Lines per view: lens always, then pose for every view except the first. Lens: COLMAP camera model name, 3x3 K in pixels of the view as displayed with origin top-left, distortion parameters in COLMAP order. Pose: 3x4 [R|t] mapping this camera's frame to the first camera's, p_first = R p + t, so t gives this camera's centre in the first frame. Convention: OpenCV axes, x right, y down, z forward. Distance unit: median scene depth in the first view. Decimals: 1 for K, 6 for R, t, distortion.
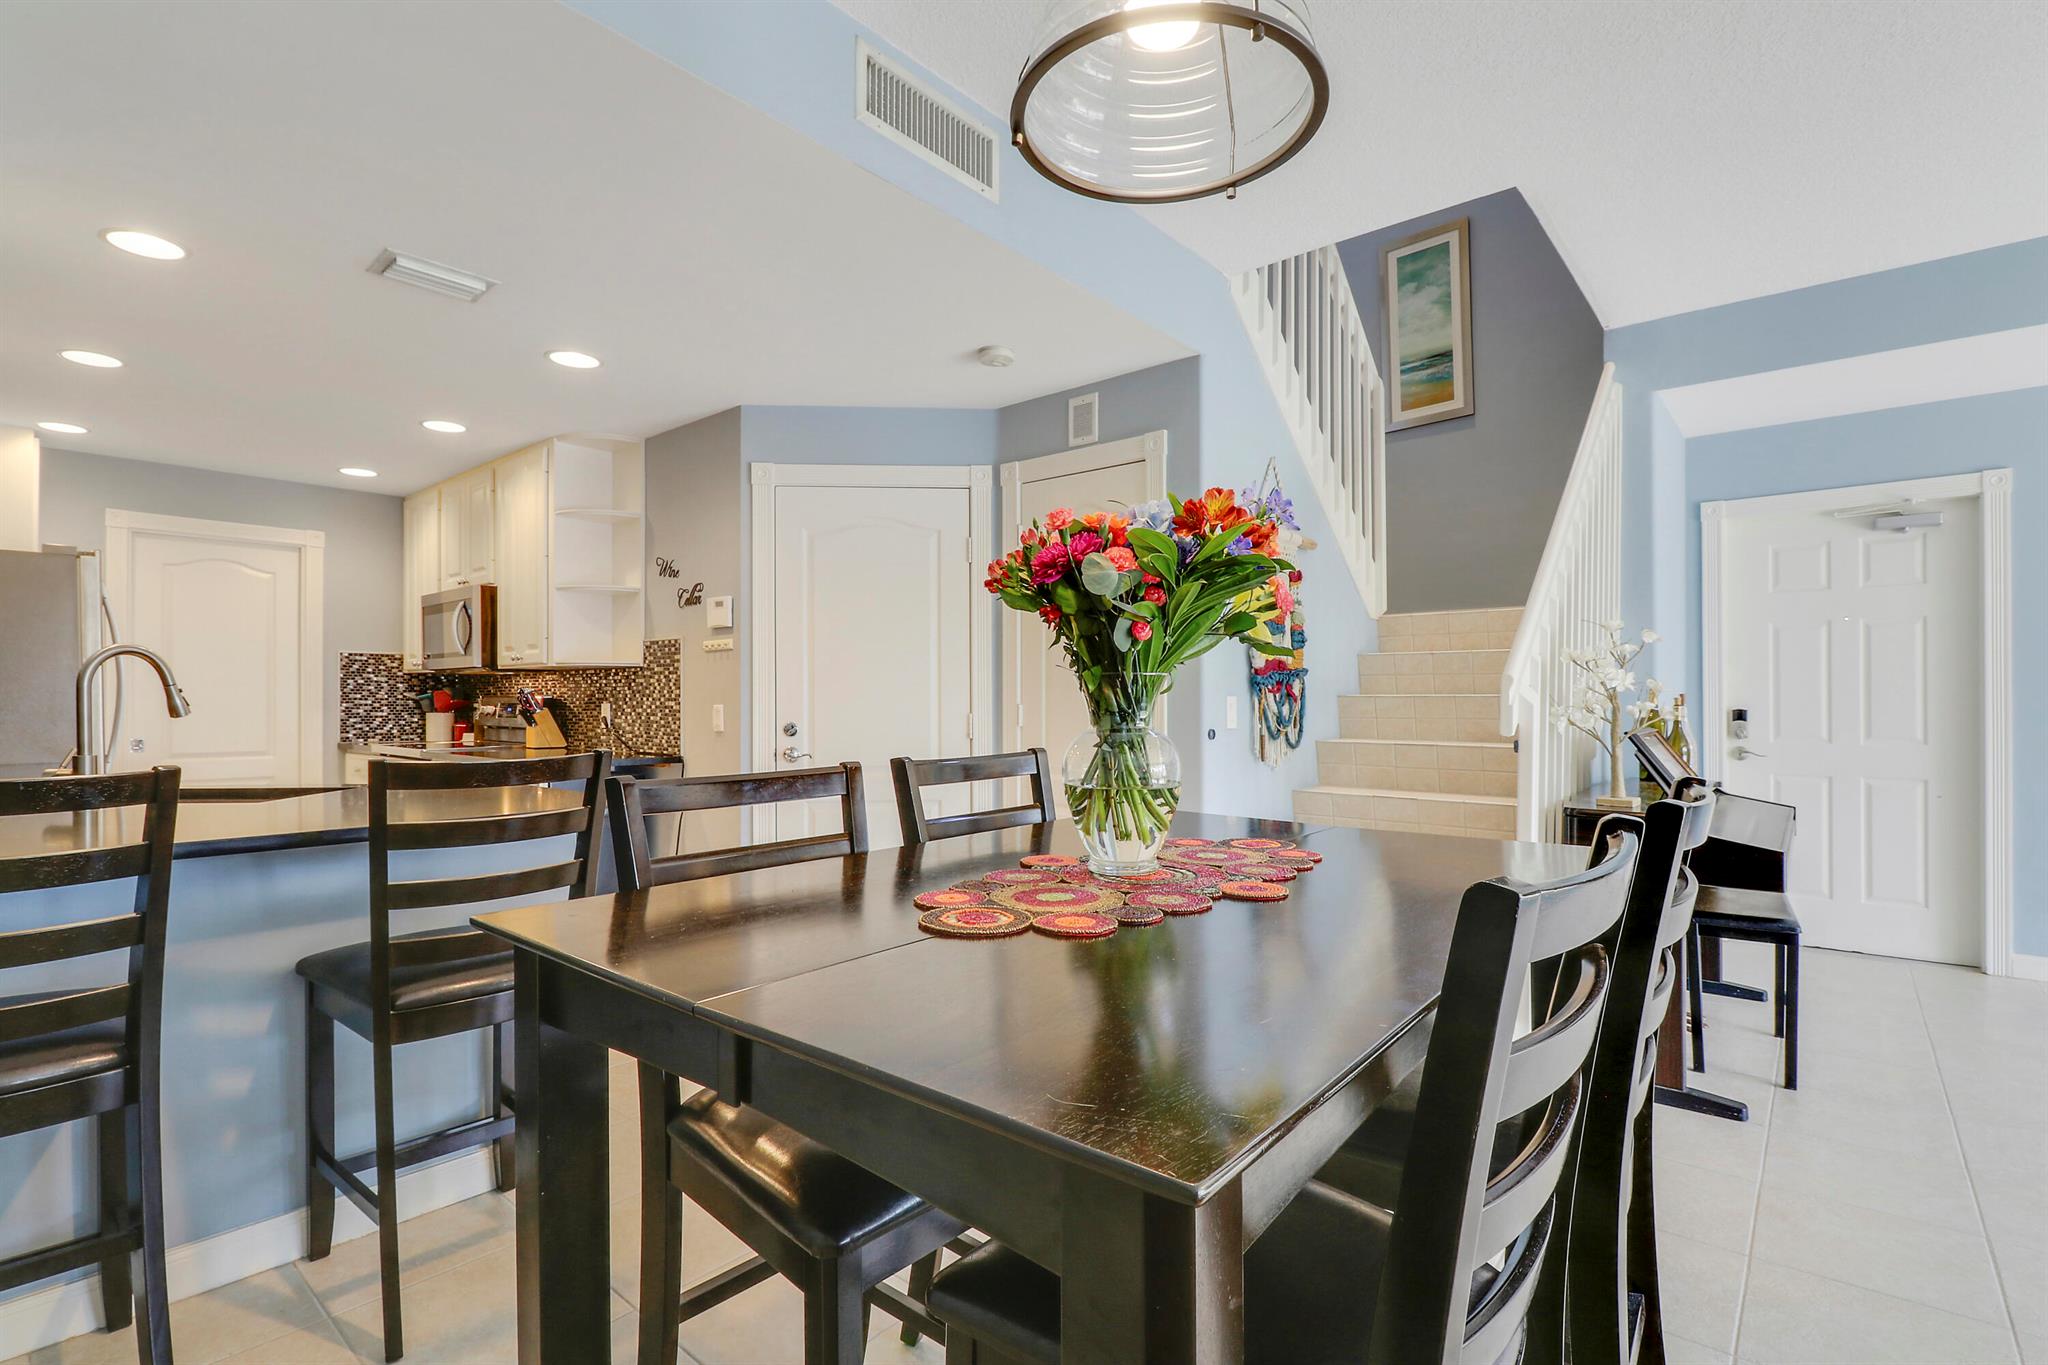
lens RADIAL K [[957.3, 0, 1007.3], [0, 957.3, 692.1], [0, 0, 1]] dist [0.017095, -0.018953]
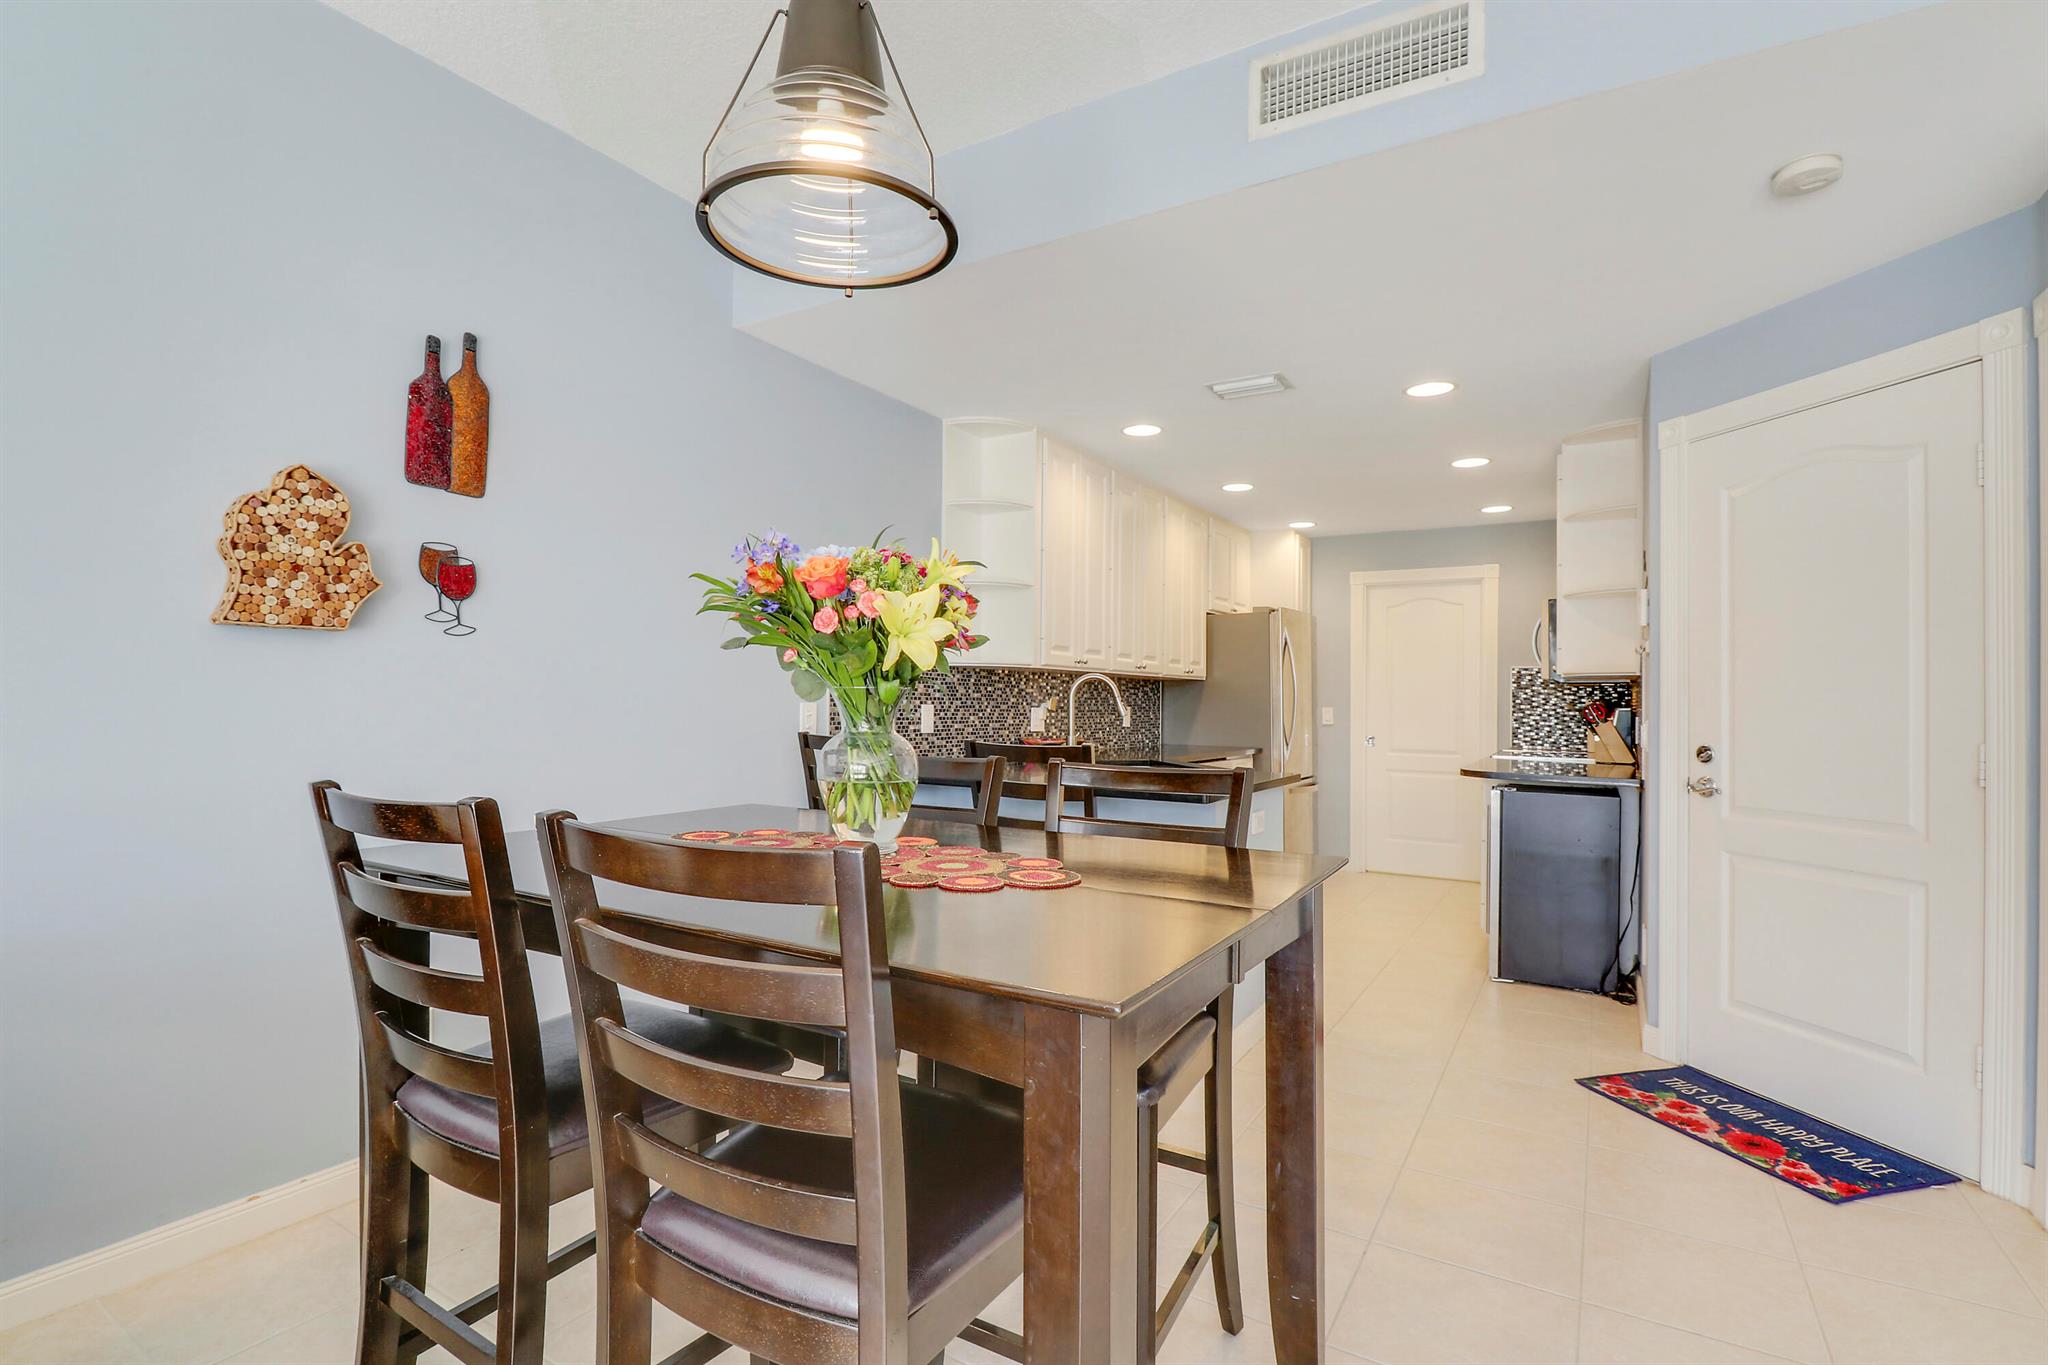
lens RADIAL K [[960.7, 0, 1017.6], [0, 960.7, 679.6], [0, 0, 1]] dist [0.001428, -0.005129]
pose [[0.170072, -0.020125, -0.985226, 0.507652], [-0.003742, 0.999771, -0.021068, -0.002826], [0.985425, 0.007269, 0.169957, 0.377613]]
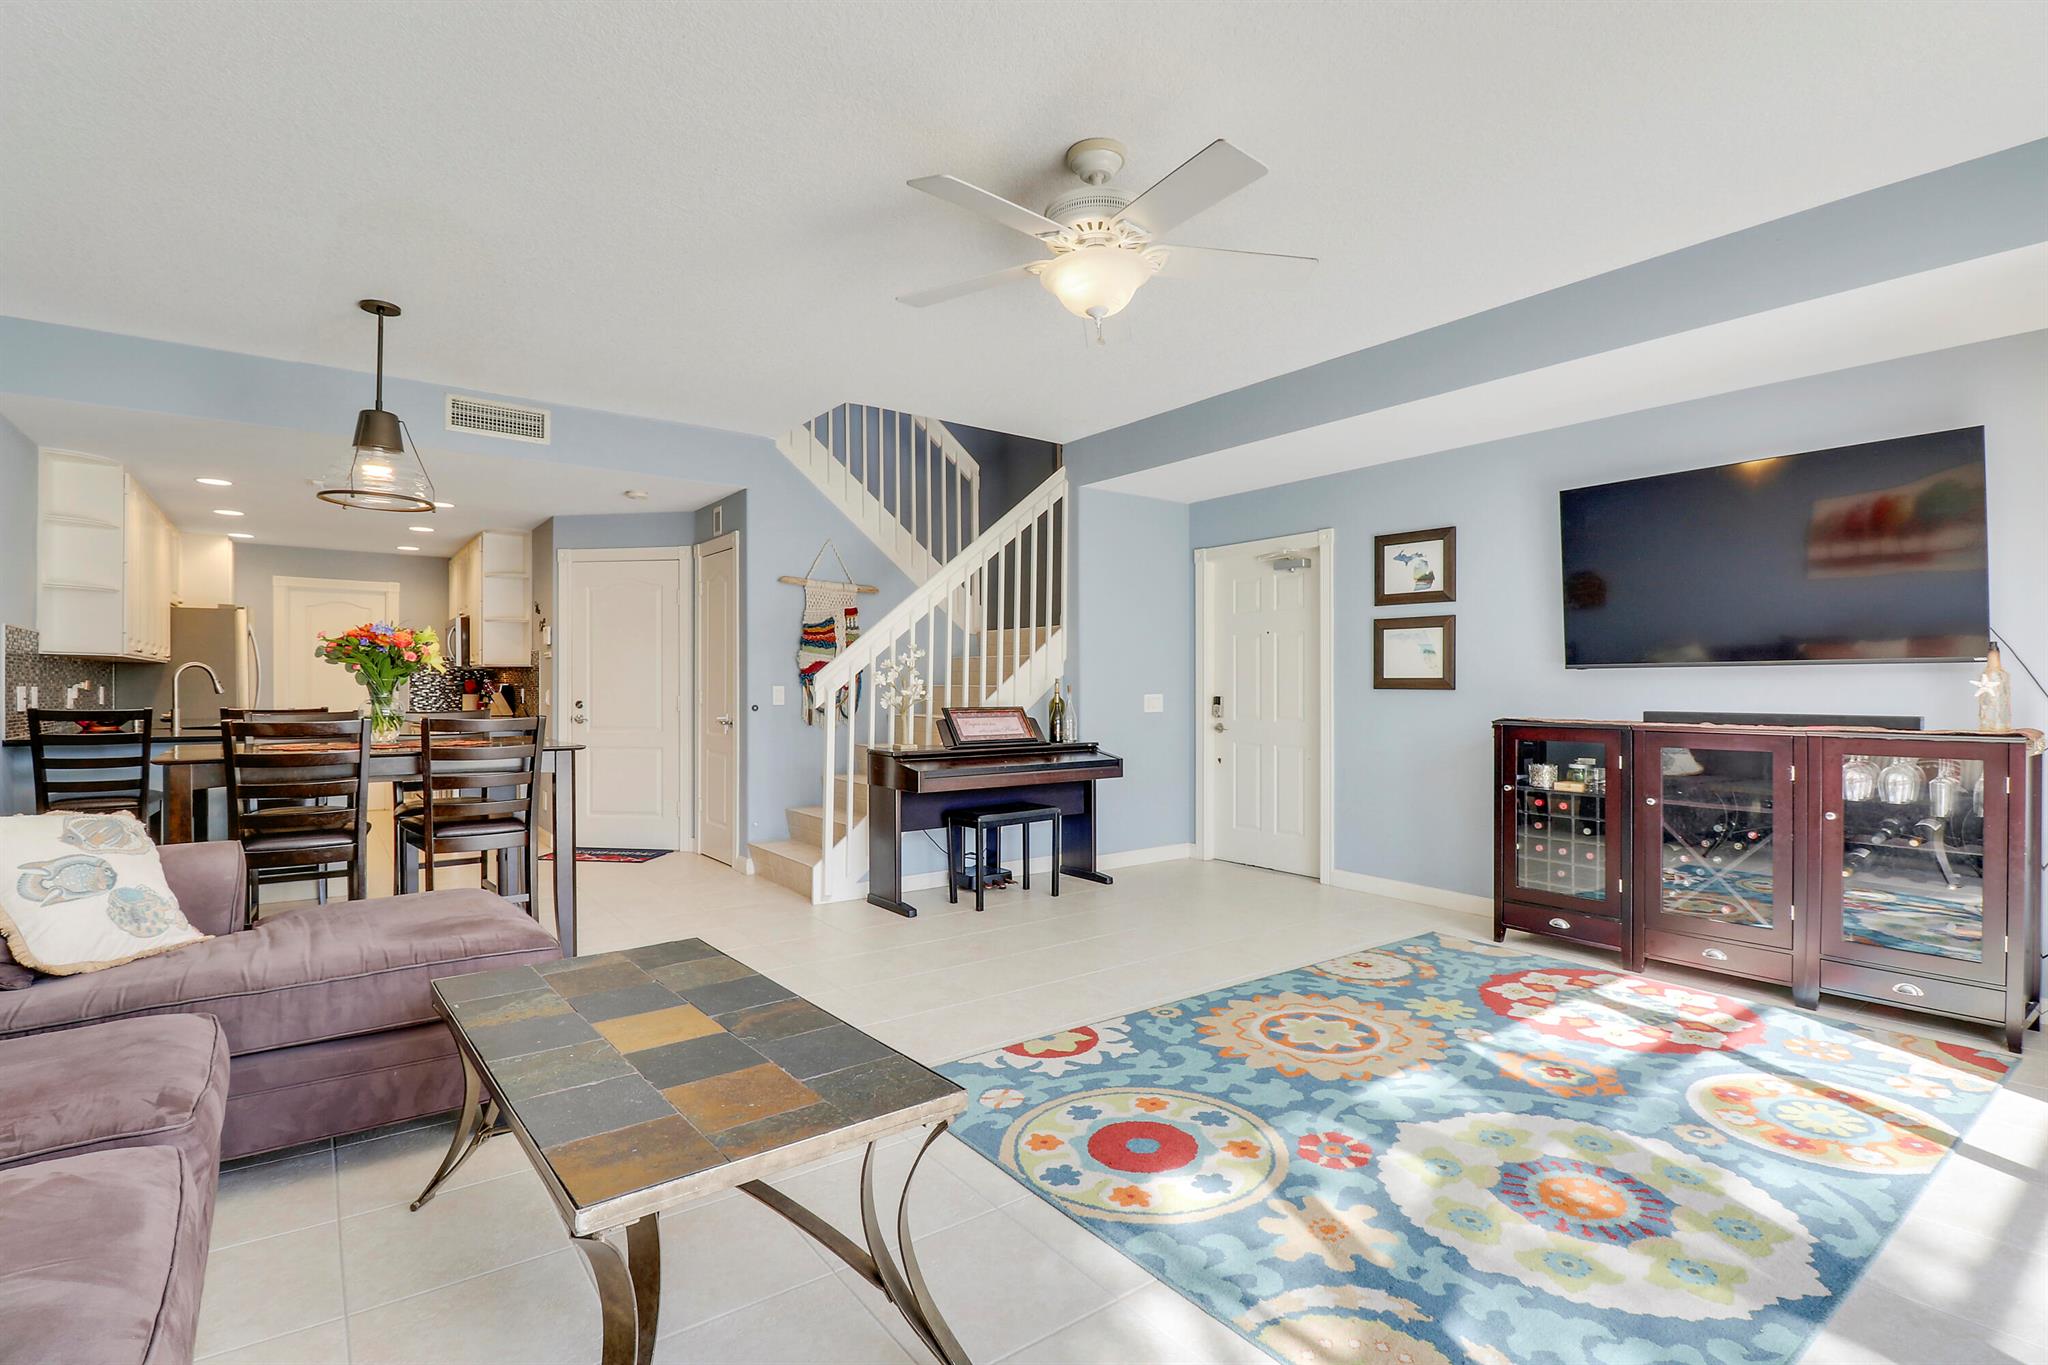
lens RADIAL K [[960.7, 0, 1017.6], [0, 960.7, 679.6], [0, 0, 1]] dist [0.001428, -0.005129]
pose [[0.978228, 0.002366, -0.207520, 1.032768], [-0.002053, 0.999996, 0.001725, -0.011293], [0.207523, -0.001261, 0.978229, -0.593493]]
